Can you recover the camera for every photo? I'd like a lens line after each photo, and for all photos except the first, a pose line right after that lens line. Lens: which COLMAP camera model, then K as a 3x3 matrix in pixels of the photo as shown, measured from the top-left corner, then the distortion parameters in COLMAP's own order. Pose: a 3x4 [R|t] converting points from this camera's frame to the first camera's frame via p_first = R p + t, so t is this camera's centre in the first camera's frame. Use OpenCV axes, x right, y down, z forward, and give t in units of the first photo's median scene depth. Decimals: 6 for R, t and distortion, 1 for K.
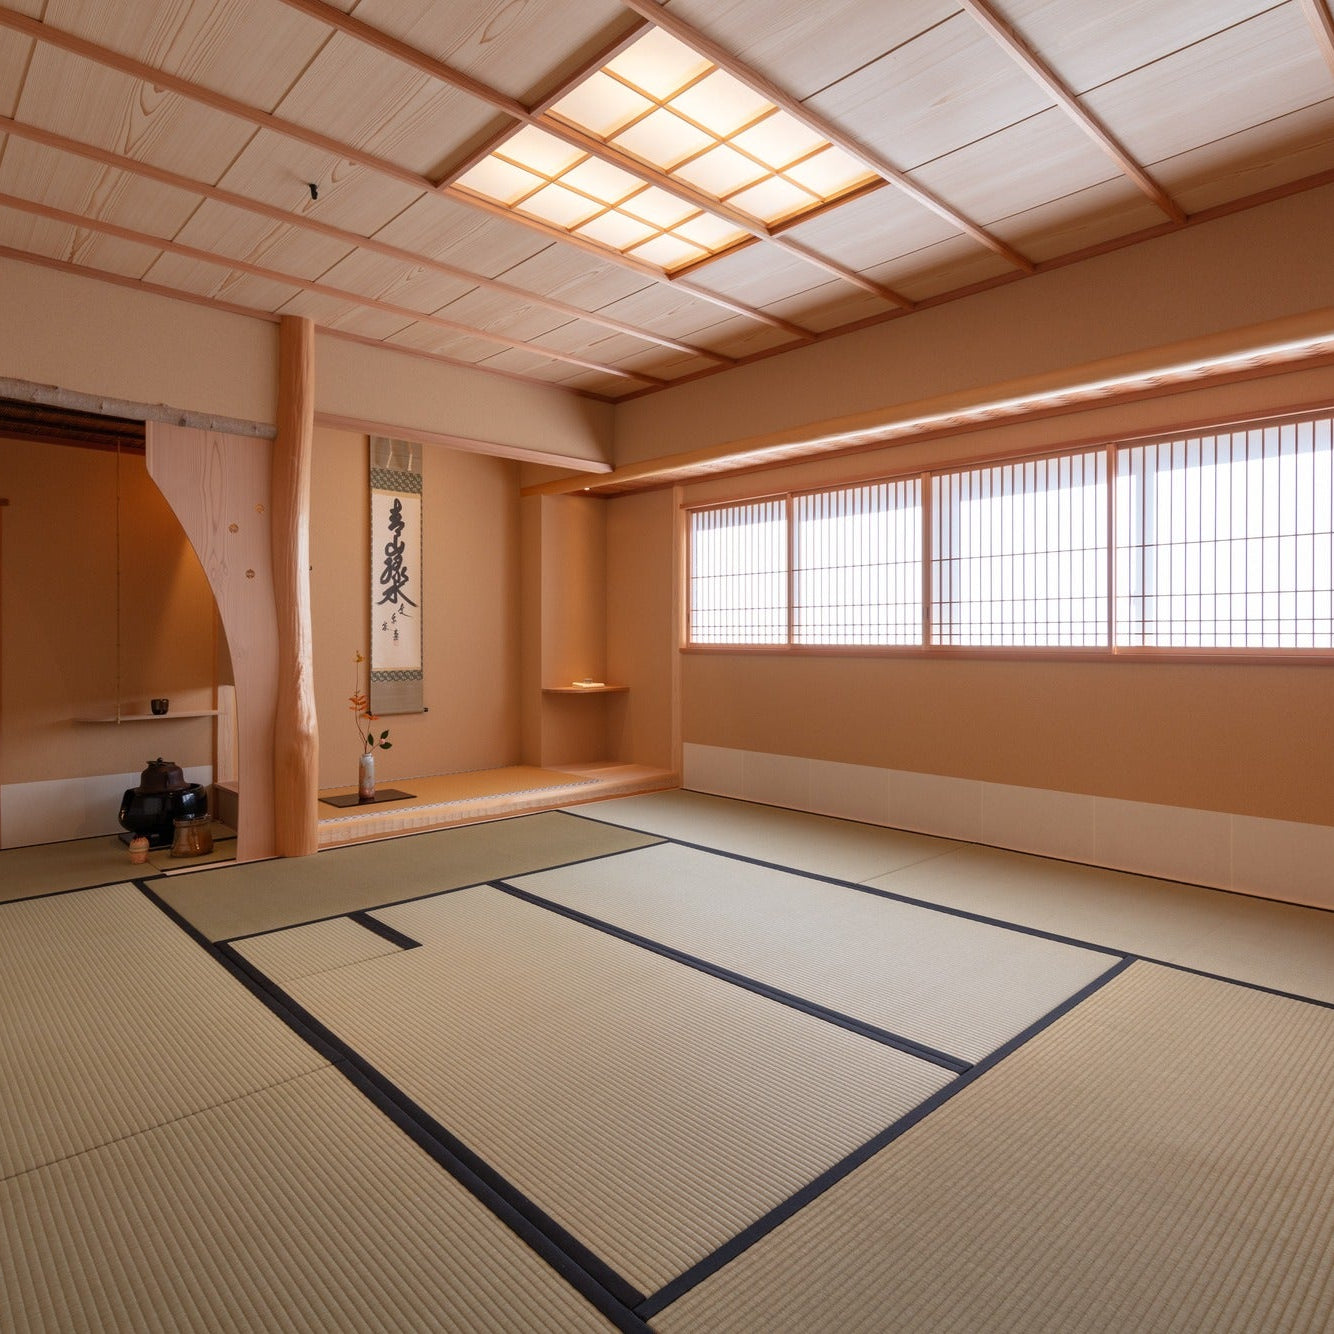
lens RADIAL K [[848.9, 0, 672.0], [0, 848.9, 639.0], [0, 0, 1]] dist [0.000347, 0.000718]
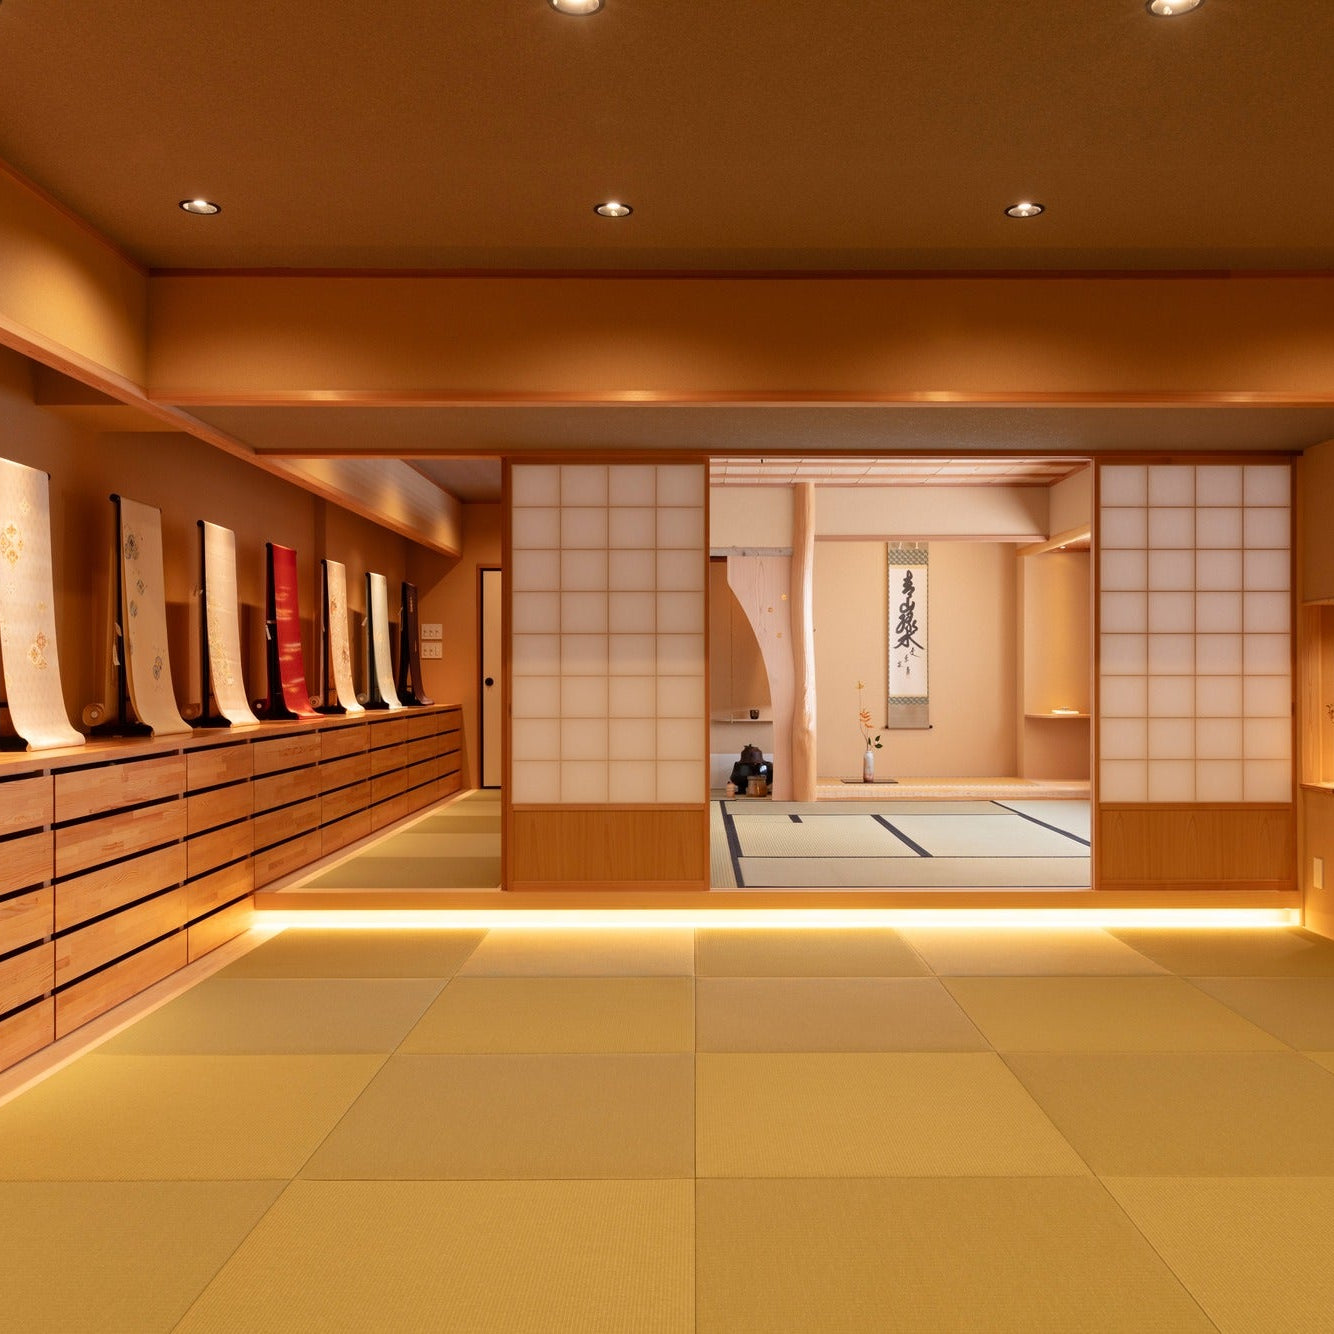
lens RADIAL K [[1287.2, 0, 716.6], [0, 1287.2, 668.4], [0, 0, 1]] dist [-0.002292, -0.003062]
pose [[0.734277, -0.003242, -0.678842, 0.978701], [-0.001002, 0.999982, -0.005859, 0.004830], [0.678849, 0.004982, 0.734261, -0.832157]]
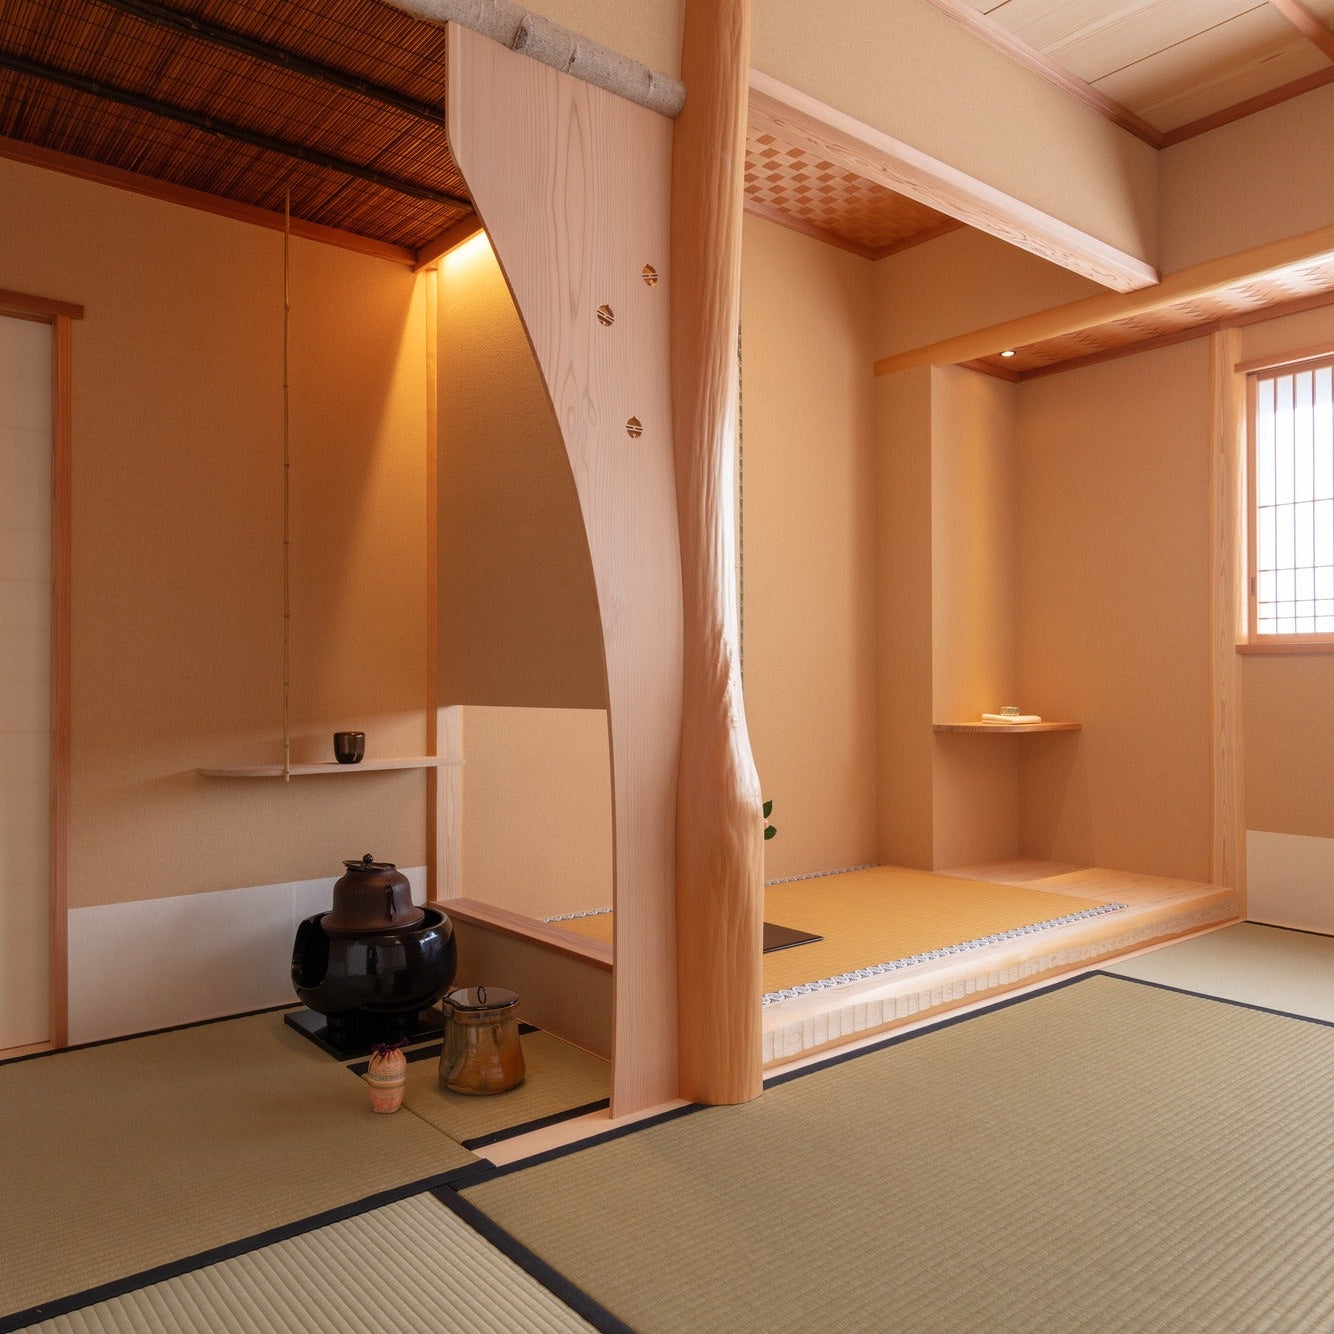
lens RADIAL K [[1024.5, 0, 545.6], [0, 1024.5, 673.2], [0, 0, 1]] dist [0.001808, 0.001823]
pose [[0.991495, -0.004176, -0.130081, -0.392099], [0.002499, 0.999912, -0.013050, 0.042620], [0.130124, 0.012614, 0.991418, 0.406719]]
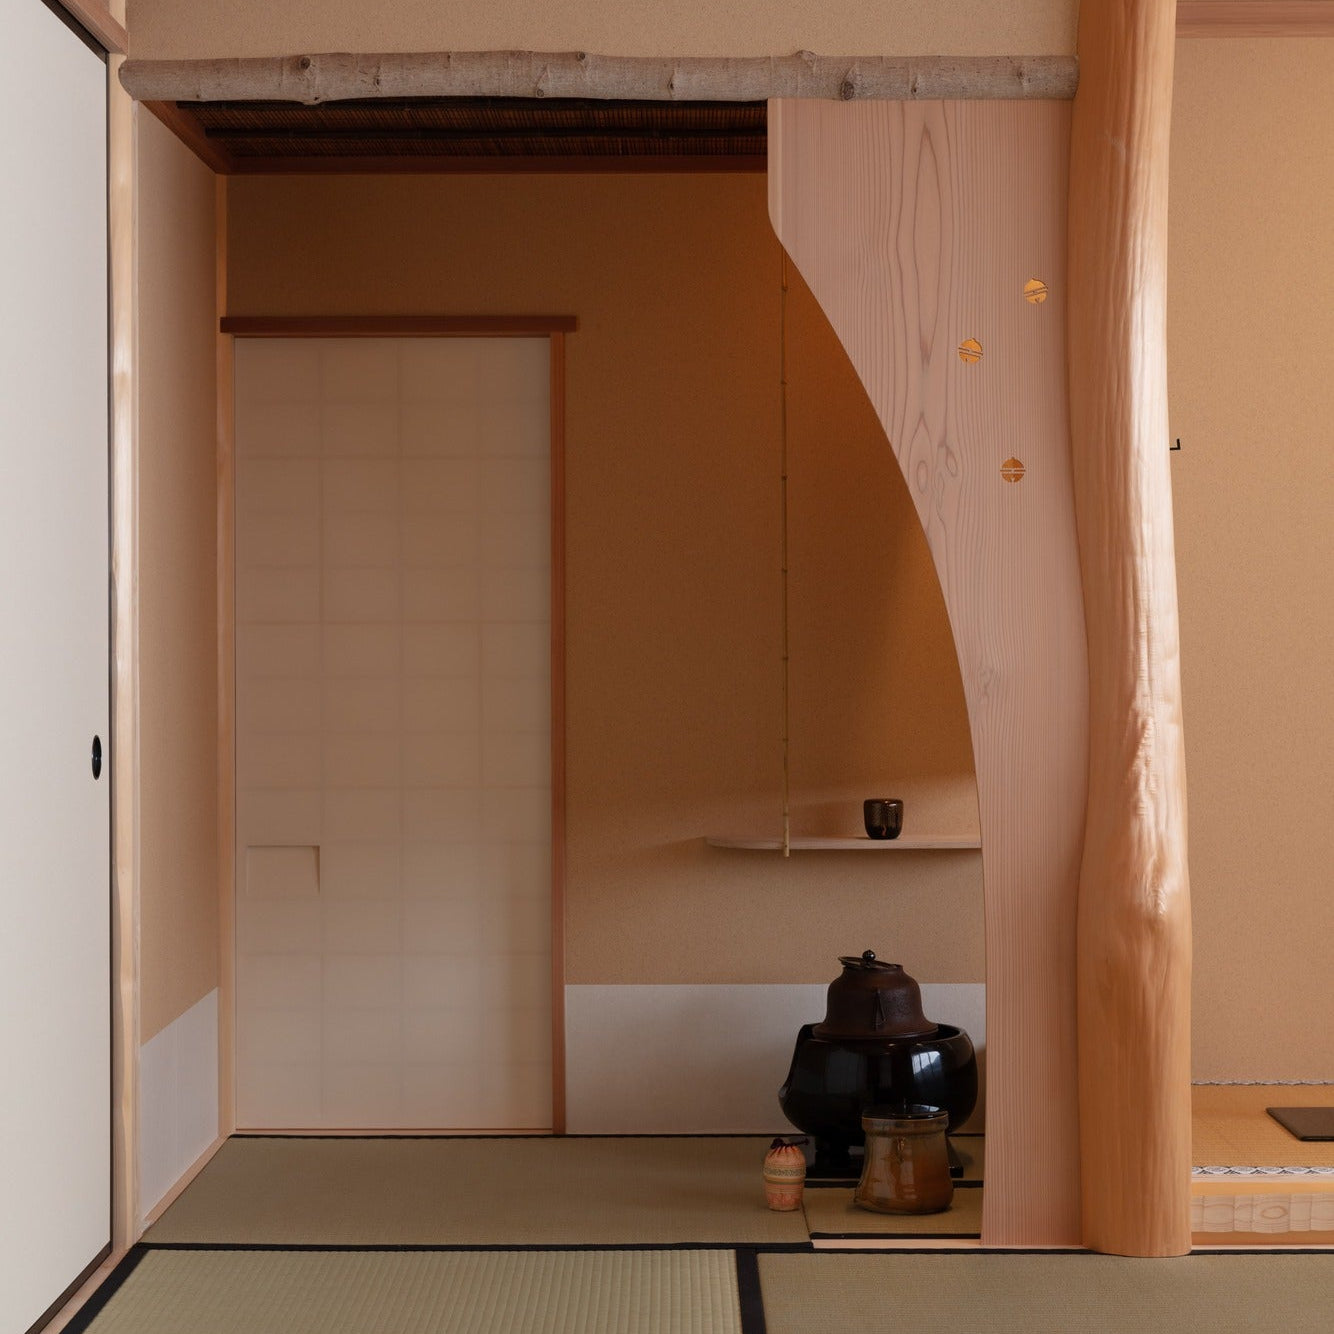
lens RADIAL K [[2826.6, 0, 666.8], [0, 2826.6, 607.0], [0, 0, 1]] dist [0.005798, -0.120831]
pose [[0.720063, -0.005969, -0.693883, 0.204811], [0.001803, 0.999976, -0.006732, -0.007382], [0.693907, 0.003597, 0.720056, 0.007951]]
